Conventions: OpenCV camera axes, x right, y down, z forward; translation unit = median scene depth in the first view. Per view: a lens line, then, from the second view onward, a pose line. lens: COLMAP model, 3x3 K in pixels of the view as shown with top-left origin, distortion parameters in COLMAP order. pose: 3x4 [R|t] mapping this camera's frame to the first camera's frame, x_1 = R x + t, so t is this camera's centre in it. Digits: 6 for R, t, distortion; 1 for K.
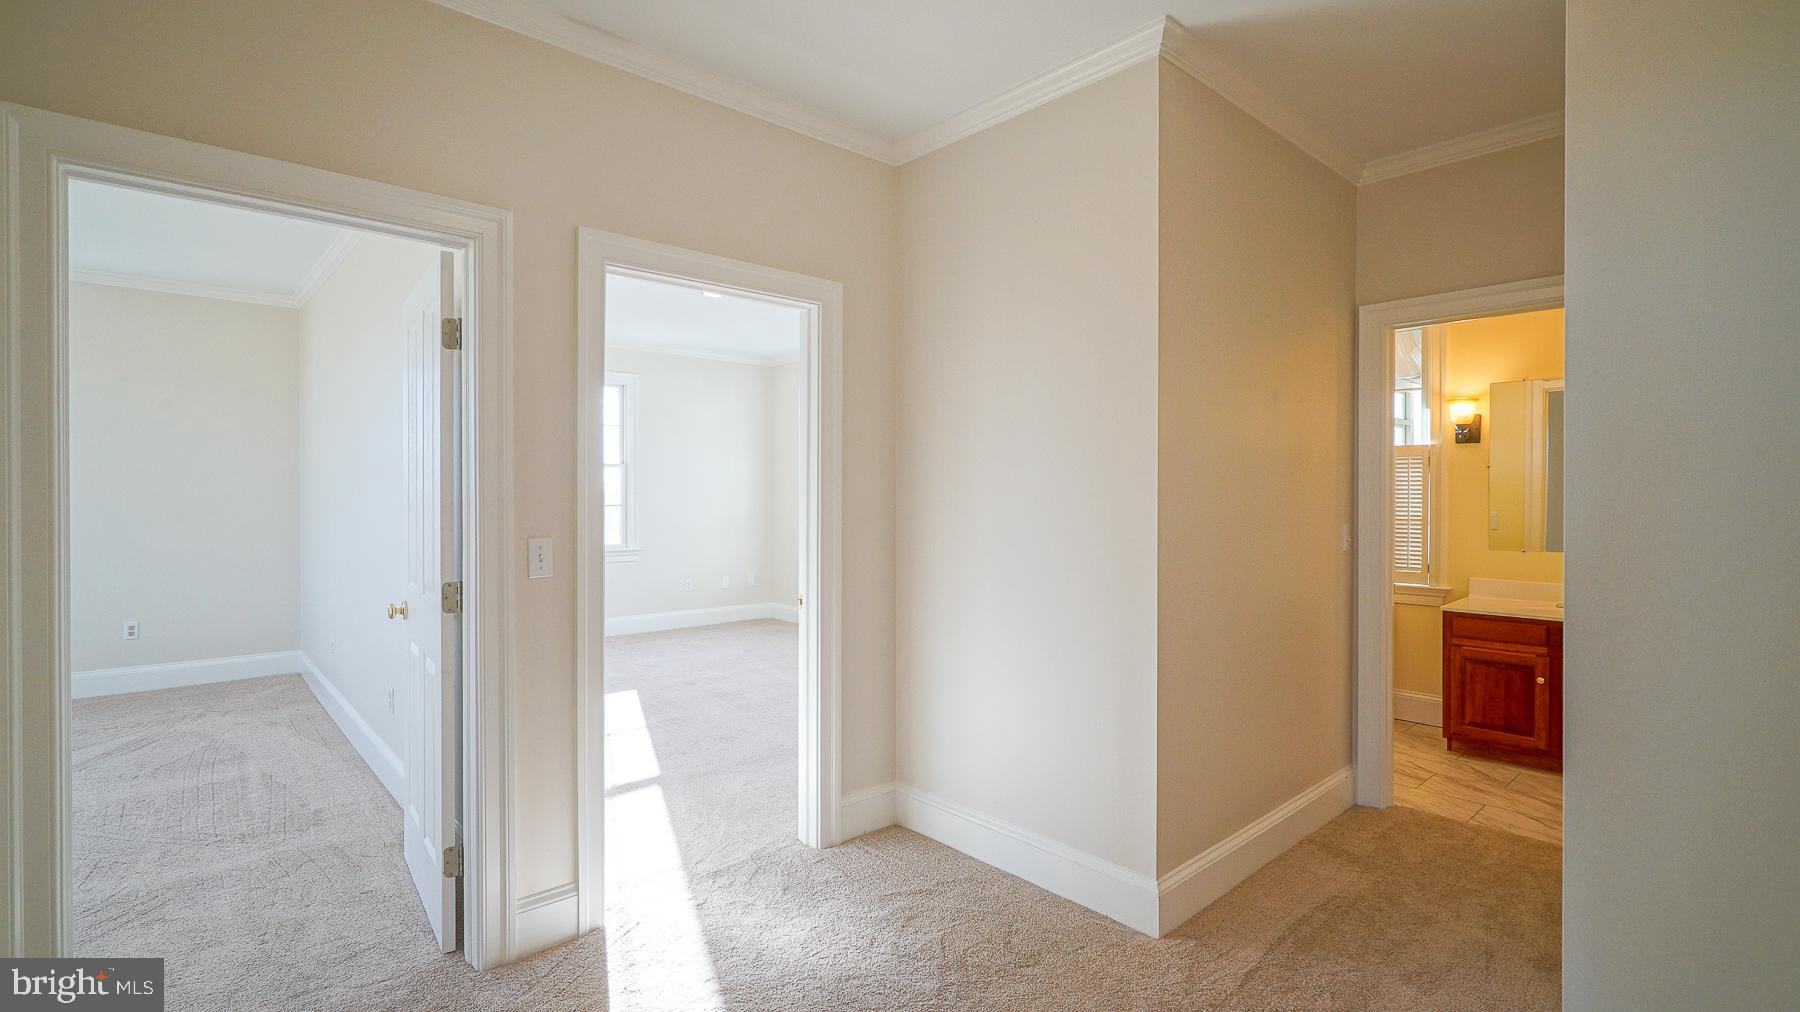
lens RADIAL K [[829.6, 0, 900.0], [0, 829.6, 506.0], [0, 0, 1]] dist [0.001473, 0.001098]
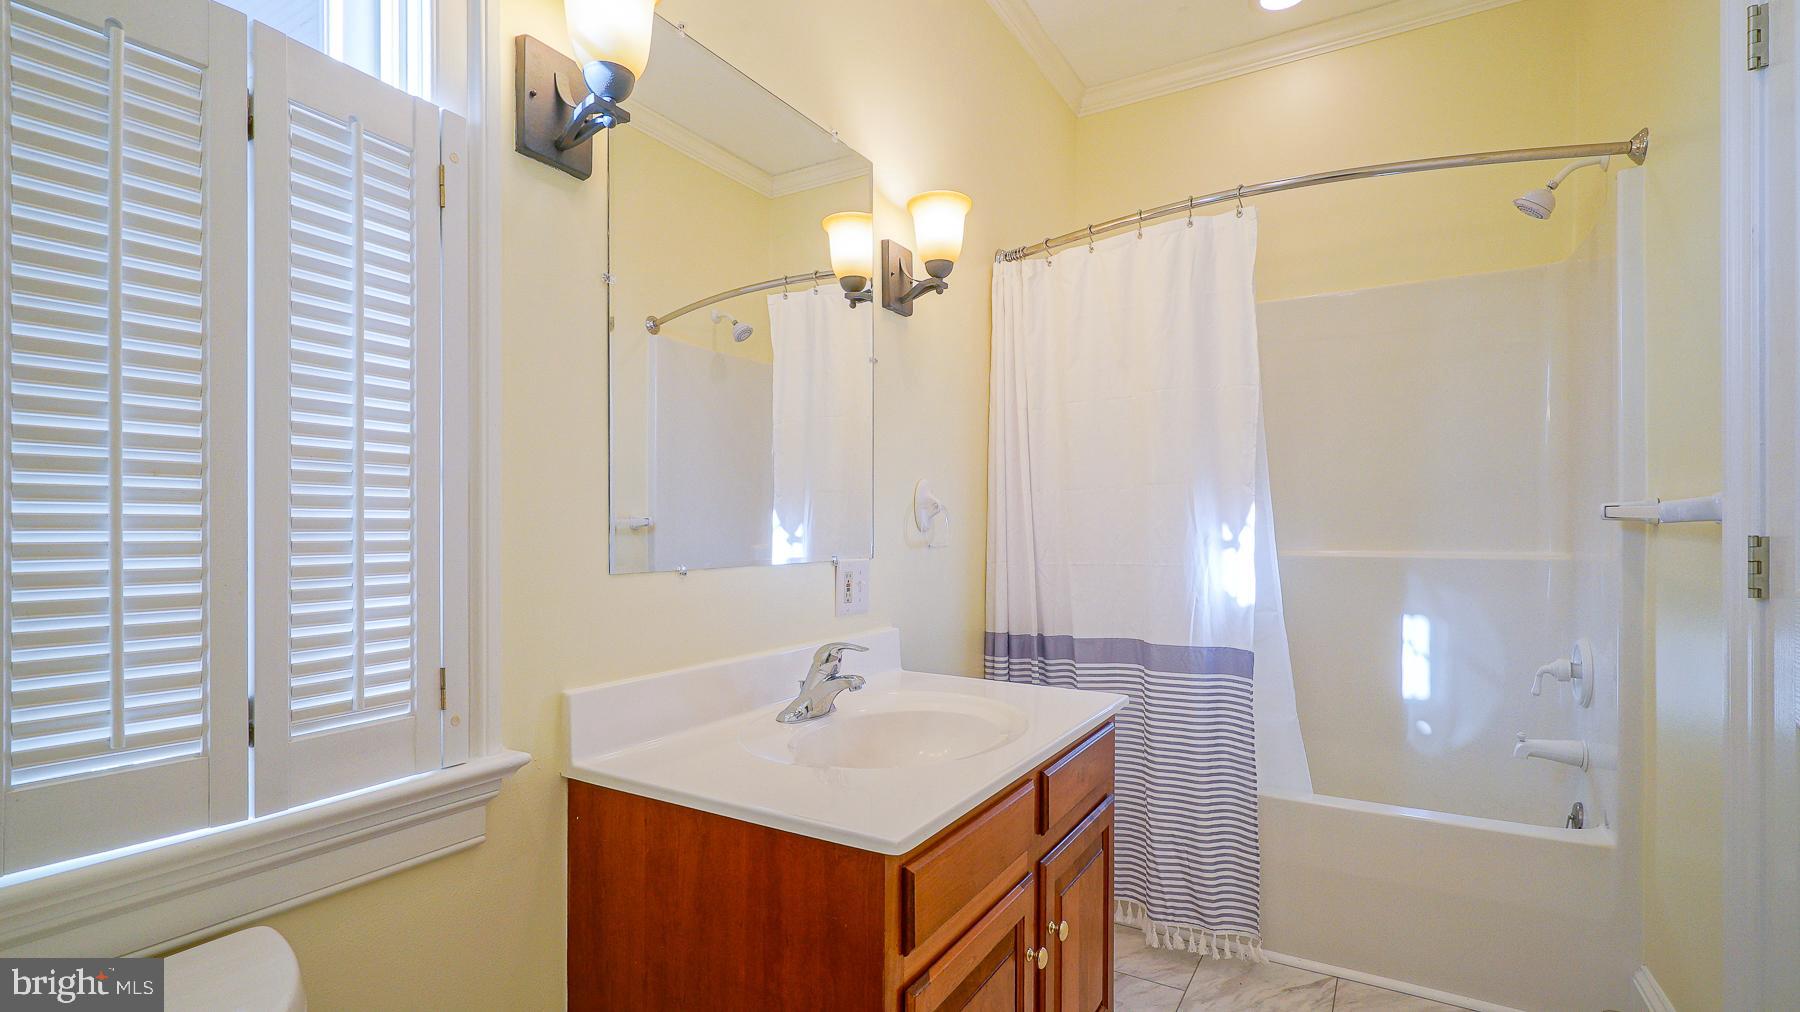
lens RADIAL K [[829.6, 0, 900.0], [0, 829.6, 506.0], [0, 0, 1]] dist [0.001473, 0.001098]
pose [[-0.304473, 0.009328, 0.952475, 0.400830], [0.008332, 0.999940, -0.007130, 0.031757], [-0.952485, 0.005765, -0.304532, 0.967942]]
